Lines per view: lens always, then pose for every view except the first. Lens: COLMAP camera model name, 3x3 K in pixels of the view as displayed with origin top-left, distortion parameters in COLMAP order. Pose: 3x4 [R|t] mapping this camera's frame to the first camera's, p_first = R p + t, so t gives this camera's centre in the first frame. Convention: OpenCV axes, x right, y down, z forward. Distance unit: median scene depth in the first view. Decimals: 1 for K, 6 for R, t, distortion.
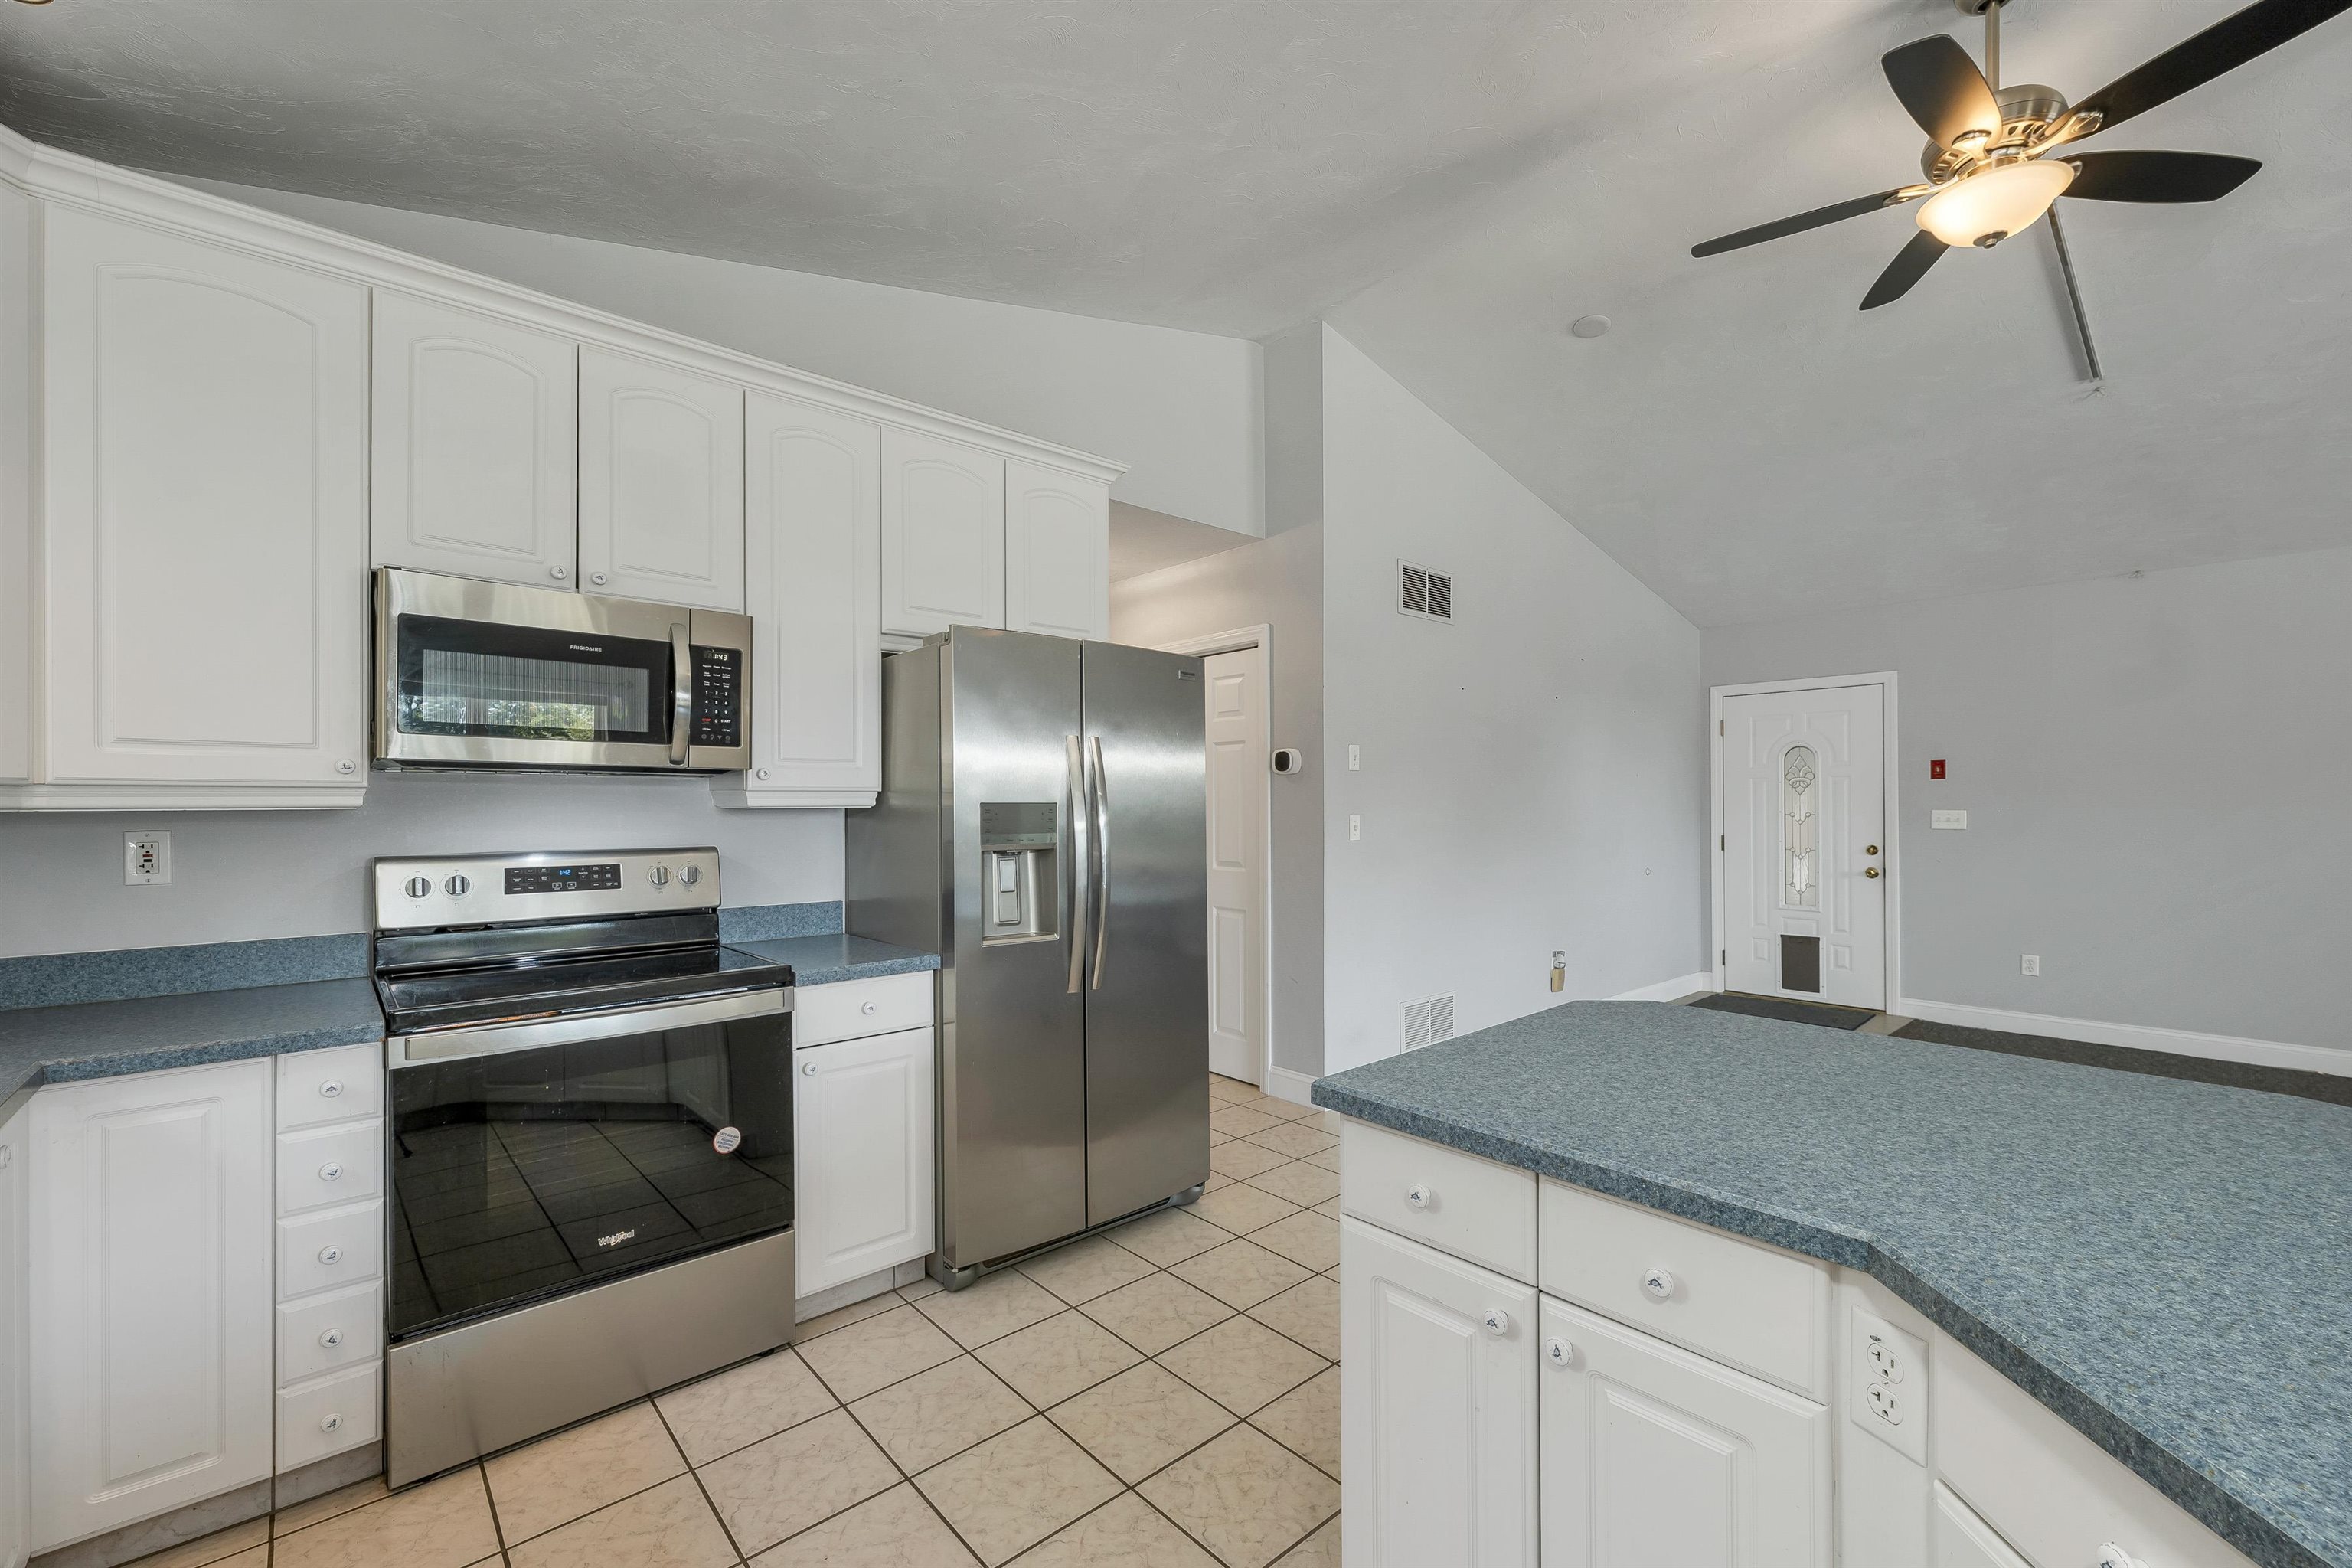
lens RADIAL K [[973.1, 0, 1159.7], [0, 973.1, 792.7], [0, 0, 1]] dist [0.003430, 0.000730]
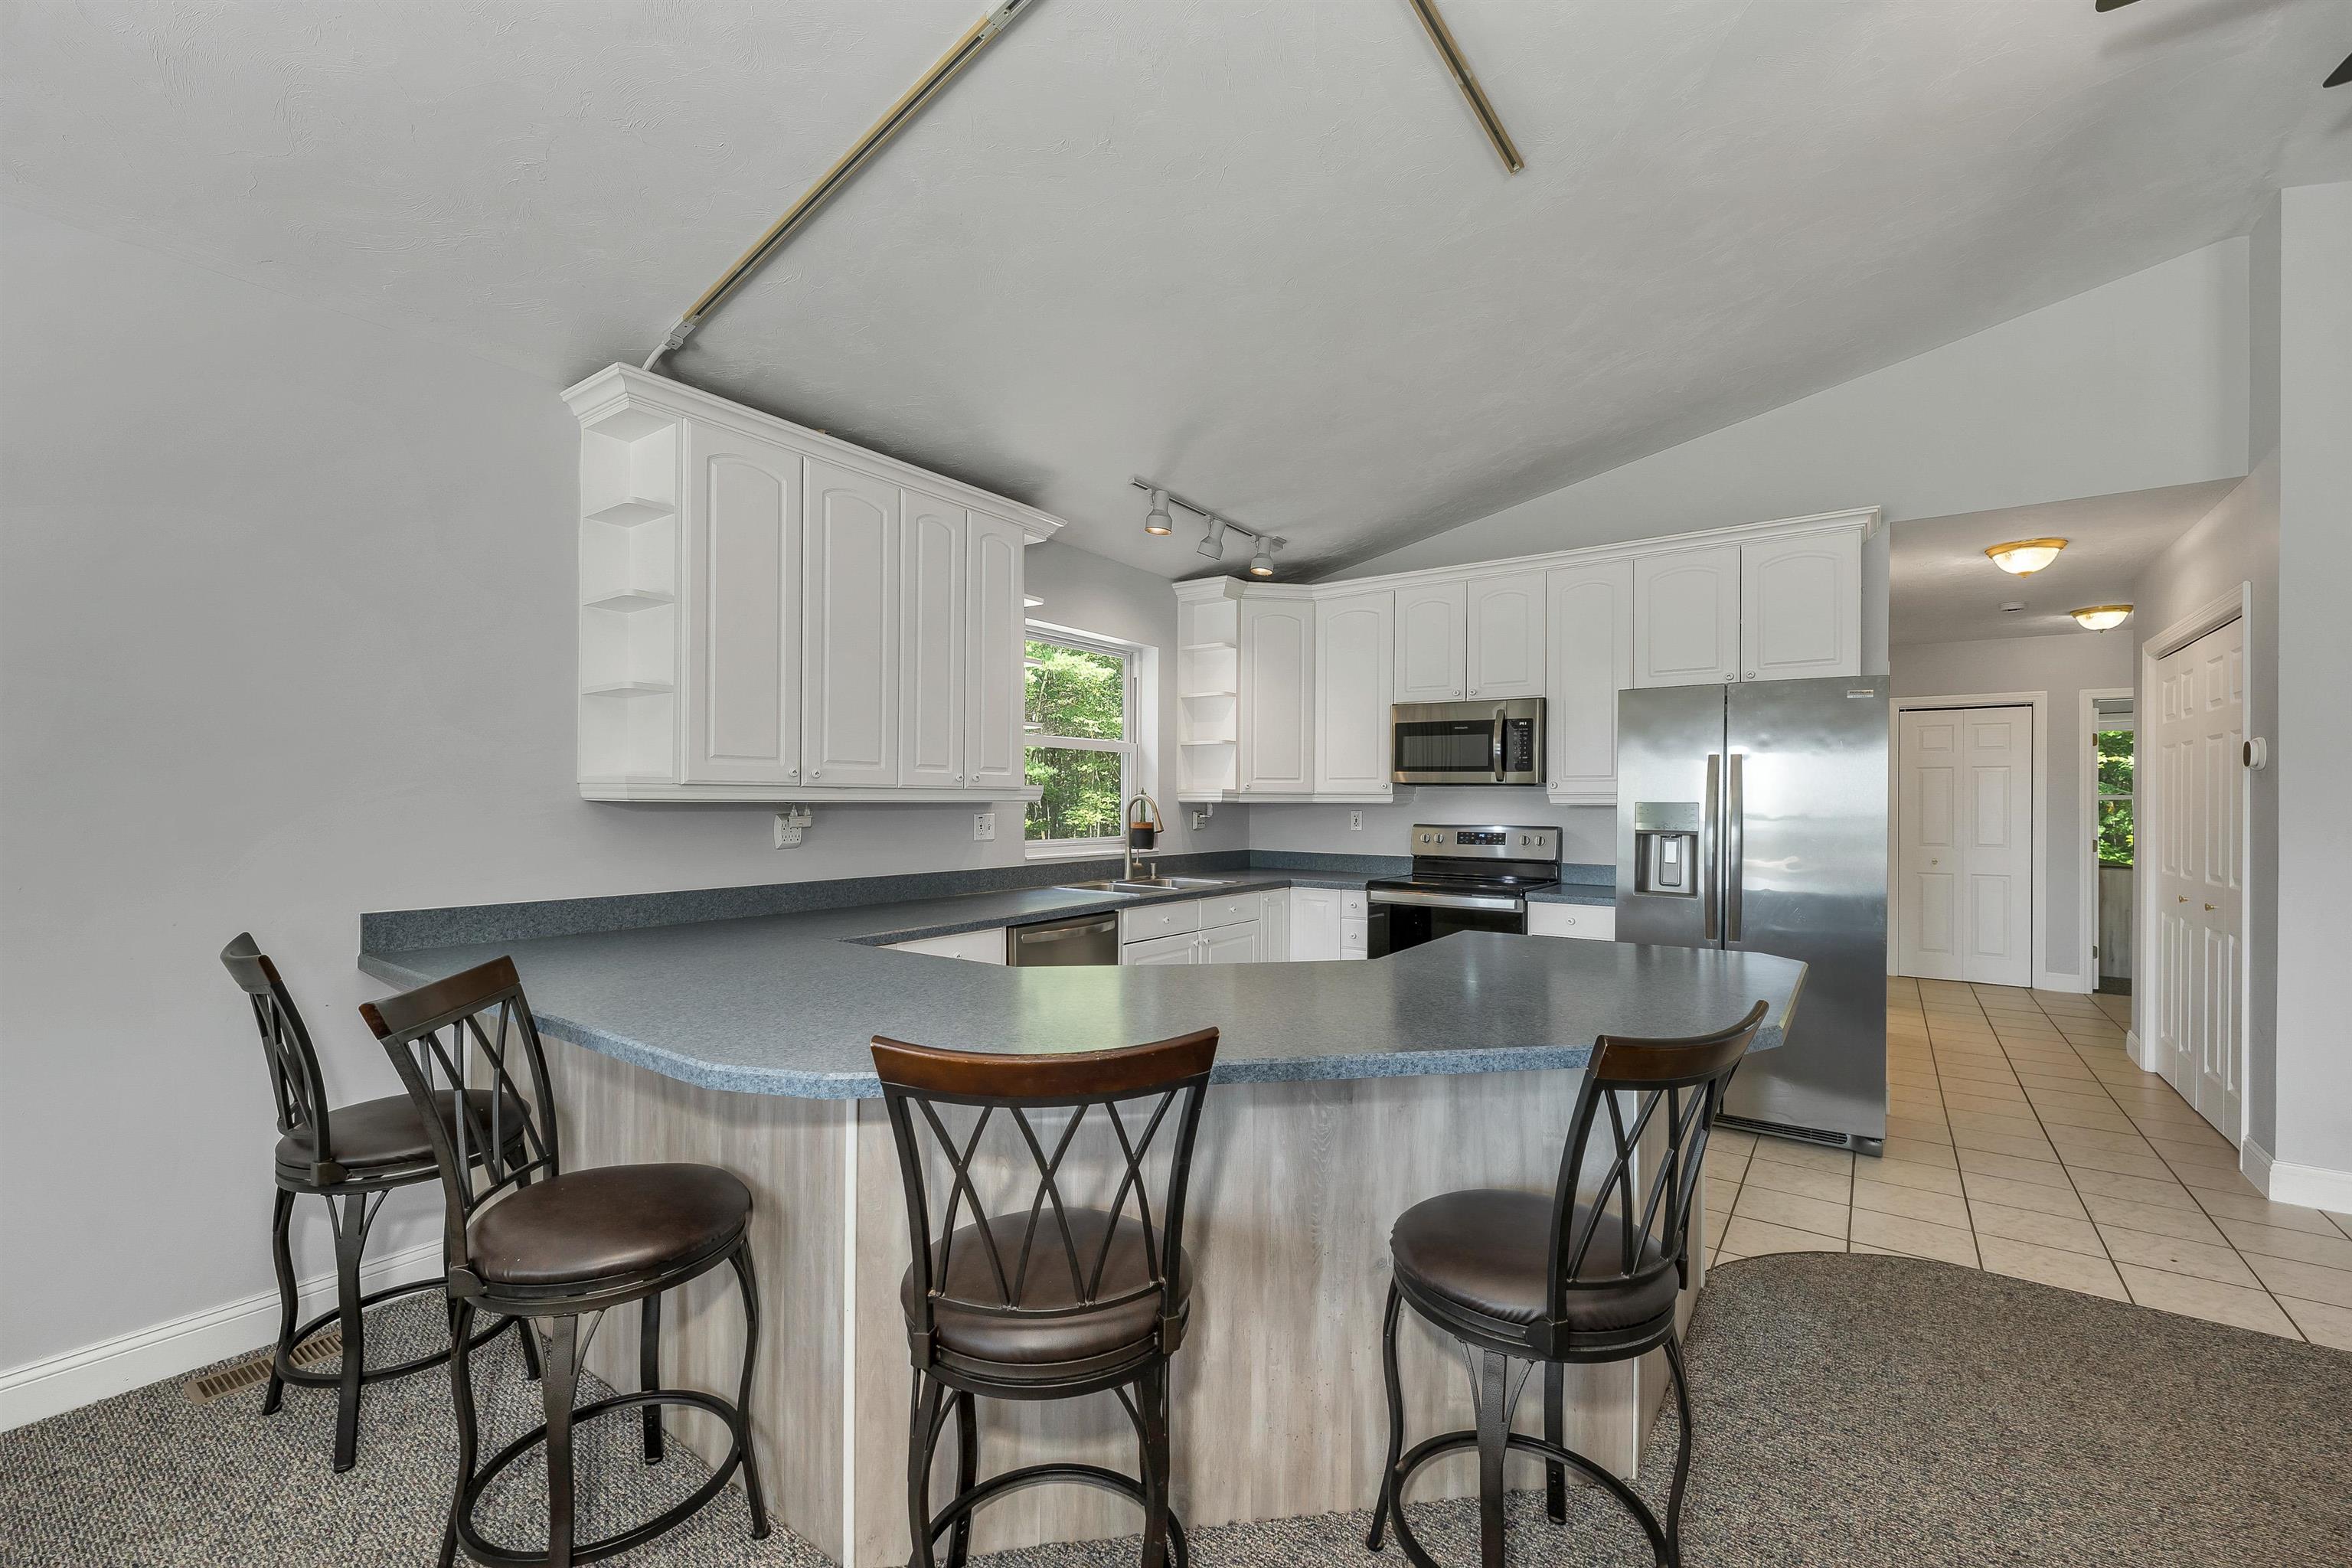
lens RADIAL K [[973.1, 0, 1170.7], [0, 973.1, 792.0], [0, 0, 1]] dist [0.003430, 0.000730]
pose [[0.235369, -0.000133, -0.971906, 1.320244], [0.008569, 0.999961, 0.001938, -0.019176], [0.971868, -0.008784, 0.235361, -0.116590]]
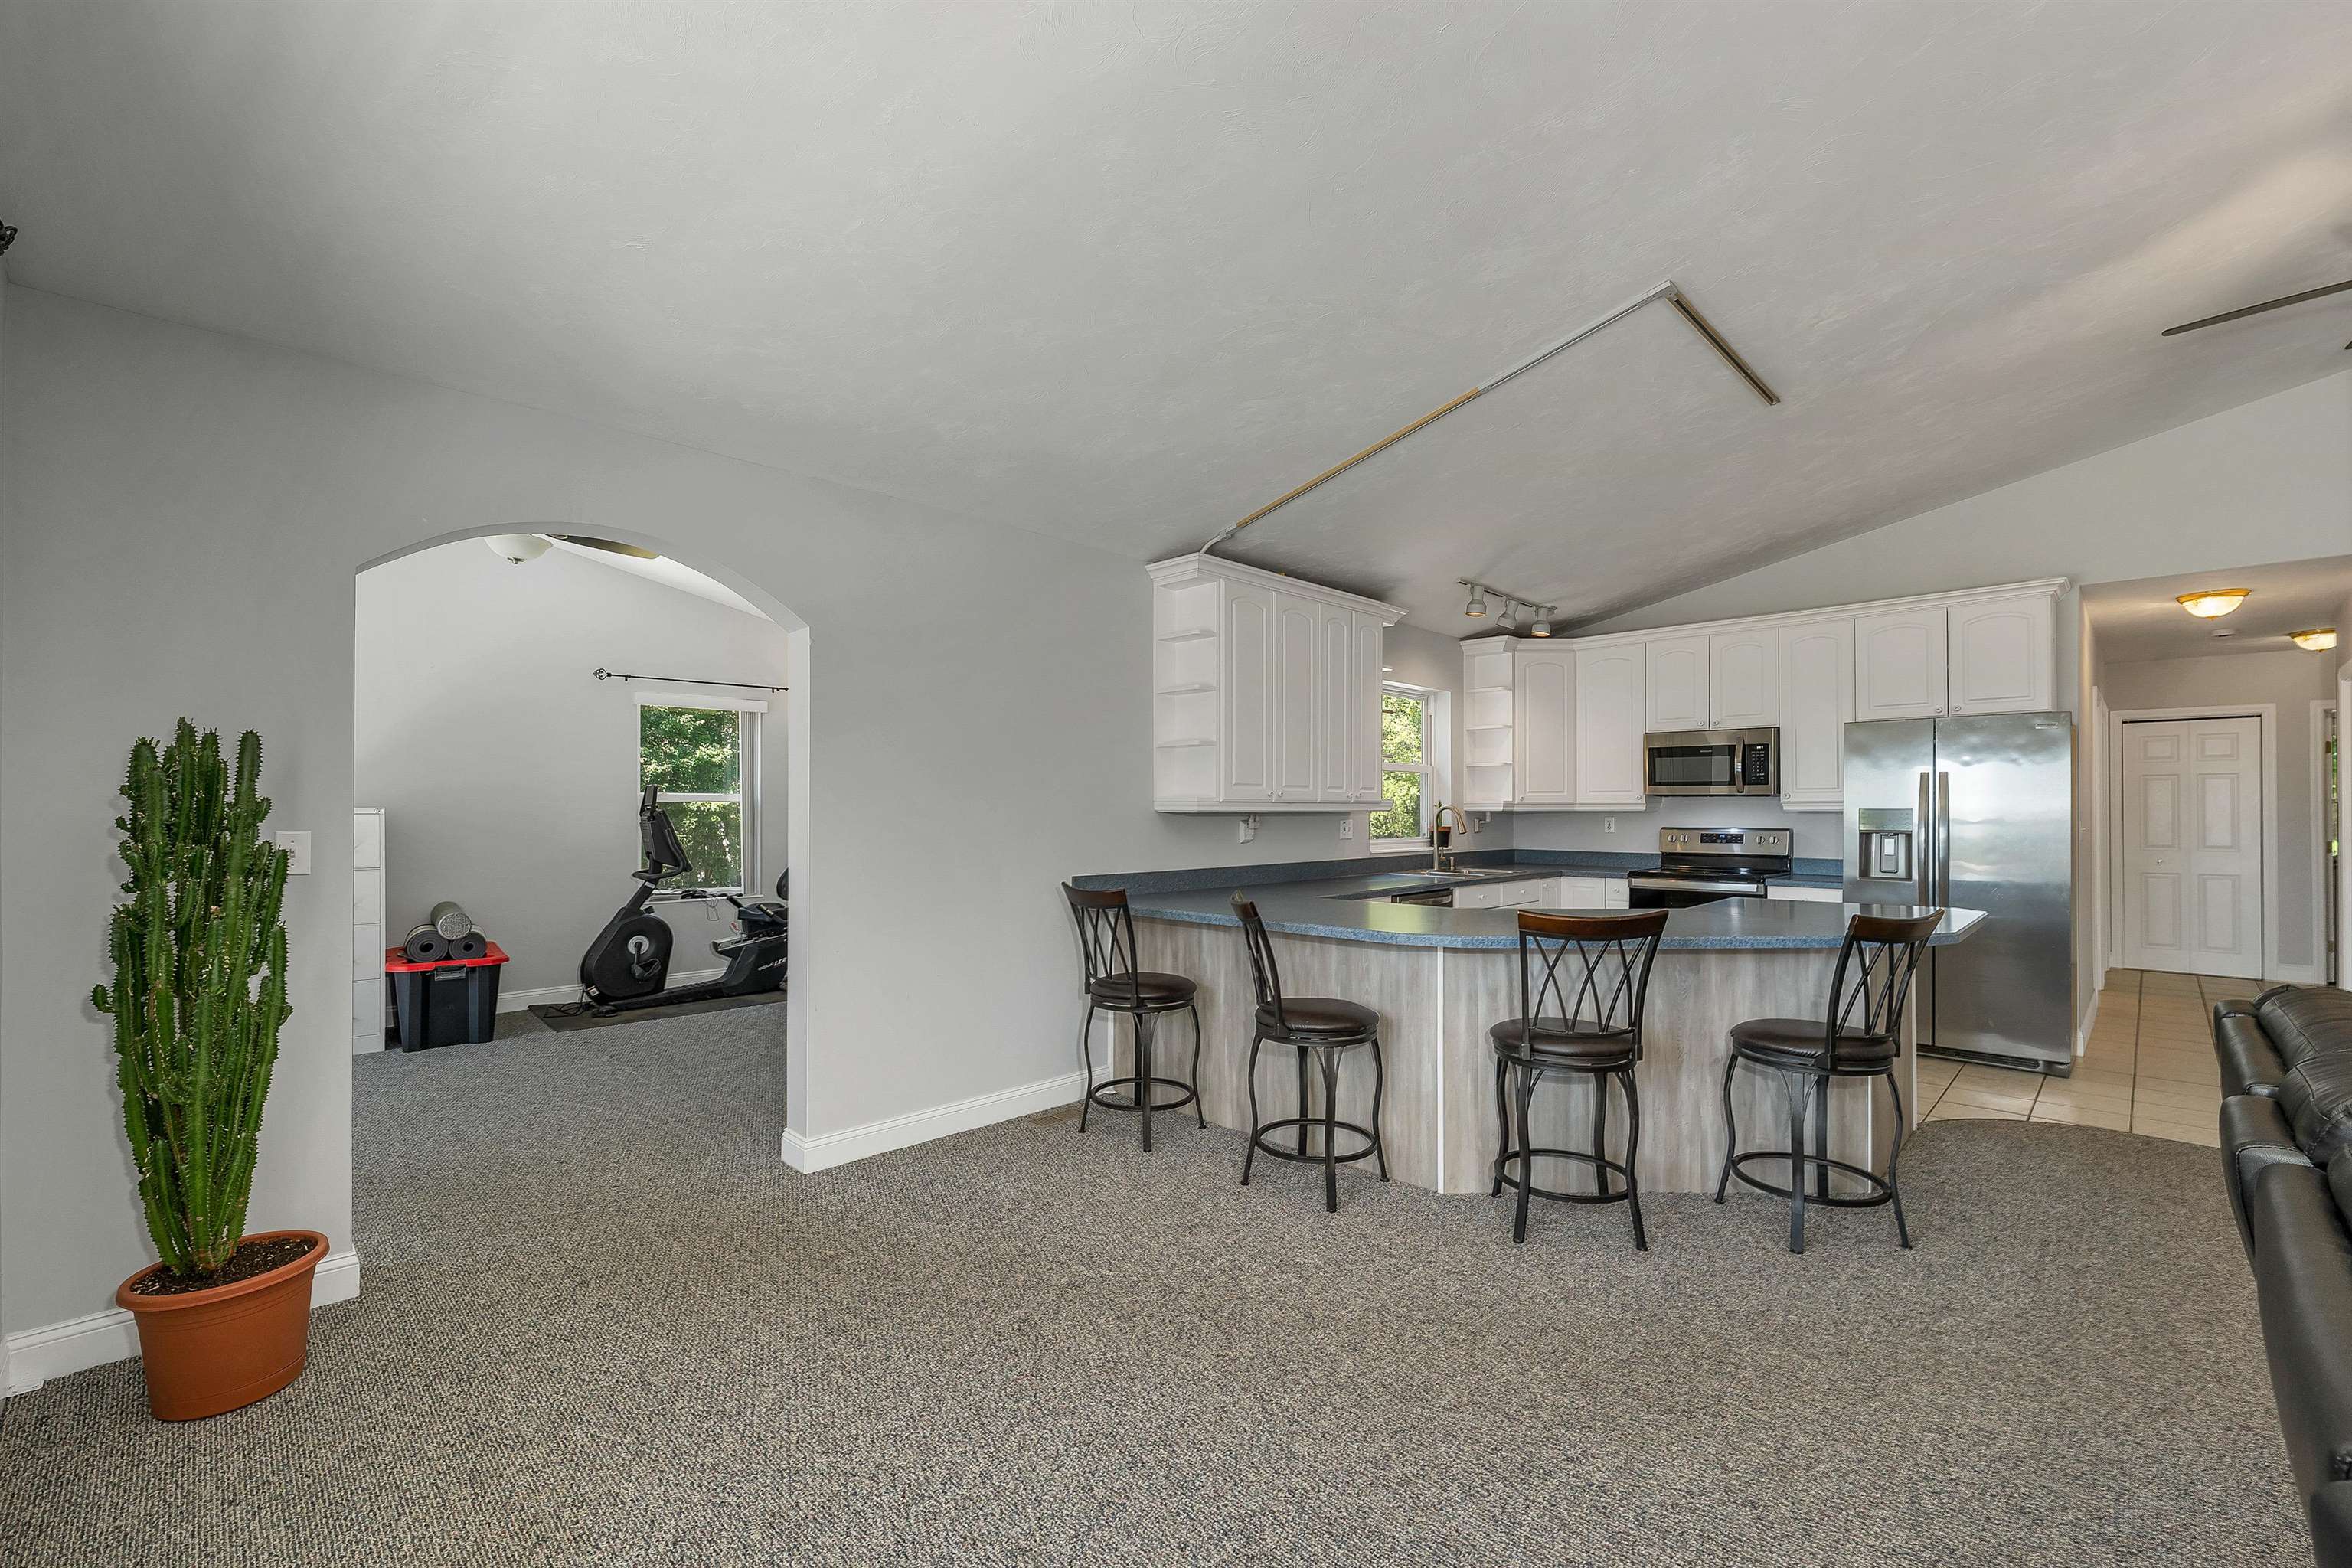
lens RADIAL K [[973.1, 0, 1173.1], [0, 973.1, 798.7], [0, 0, 1]] dist [0.003430, 0.000730]
pose [[0.078371, -0.004009, -0.996916, 1.978453], [0.016084, 0.999867, -0.002756, -0.033846], [0.996794, -0.015818, 0.078425, -0.682852]]
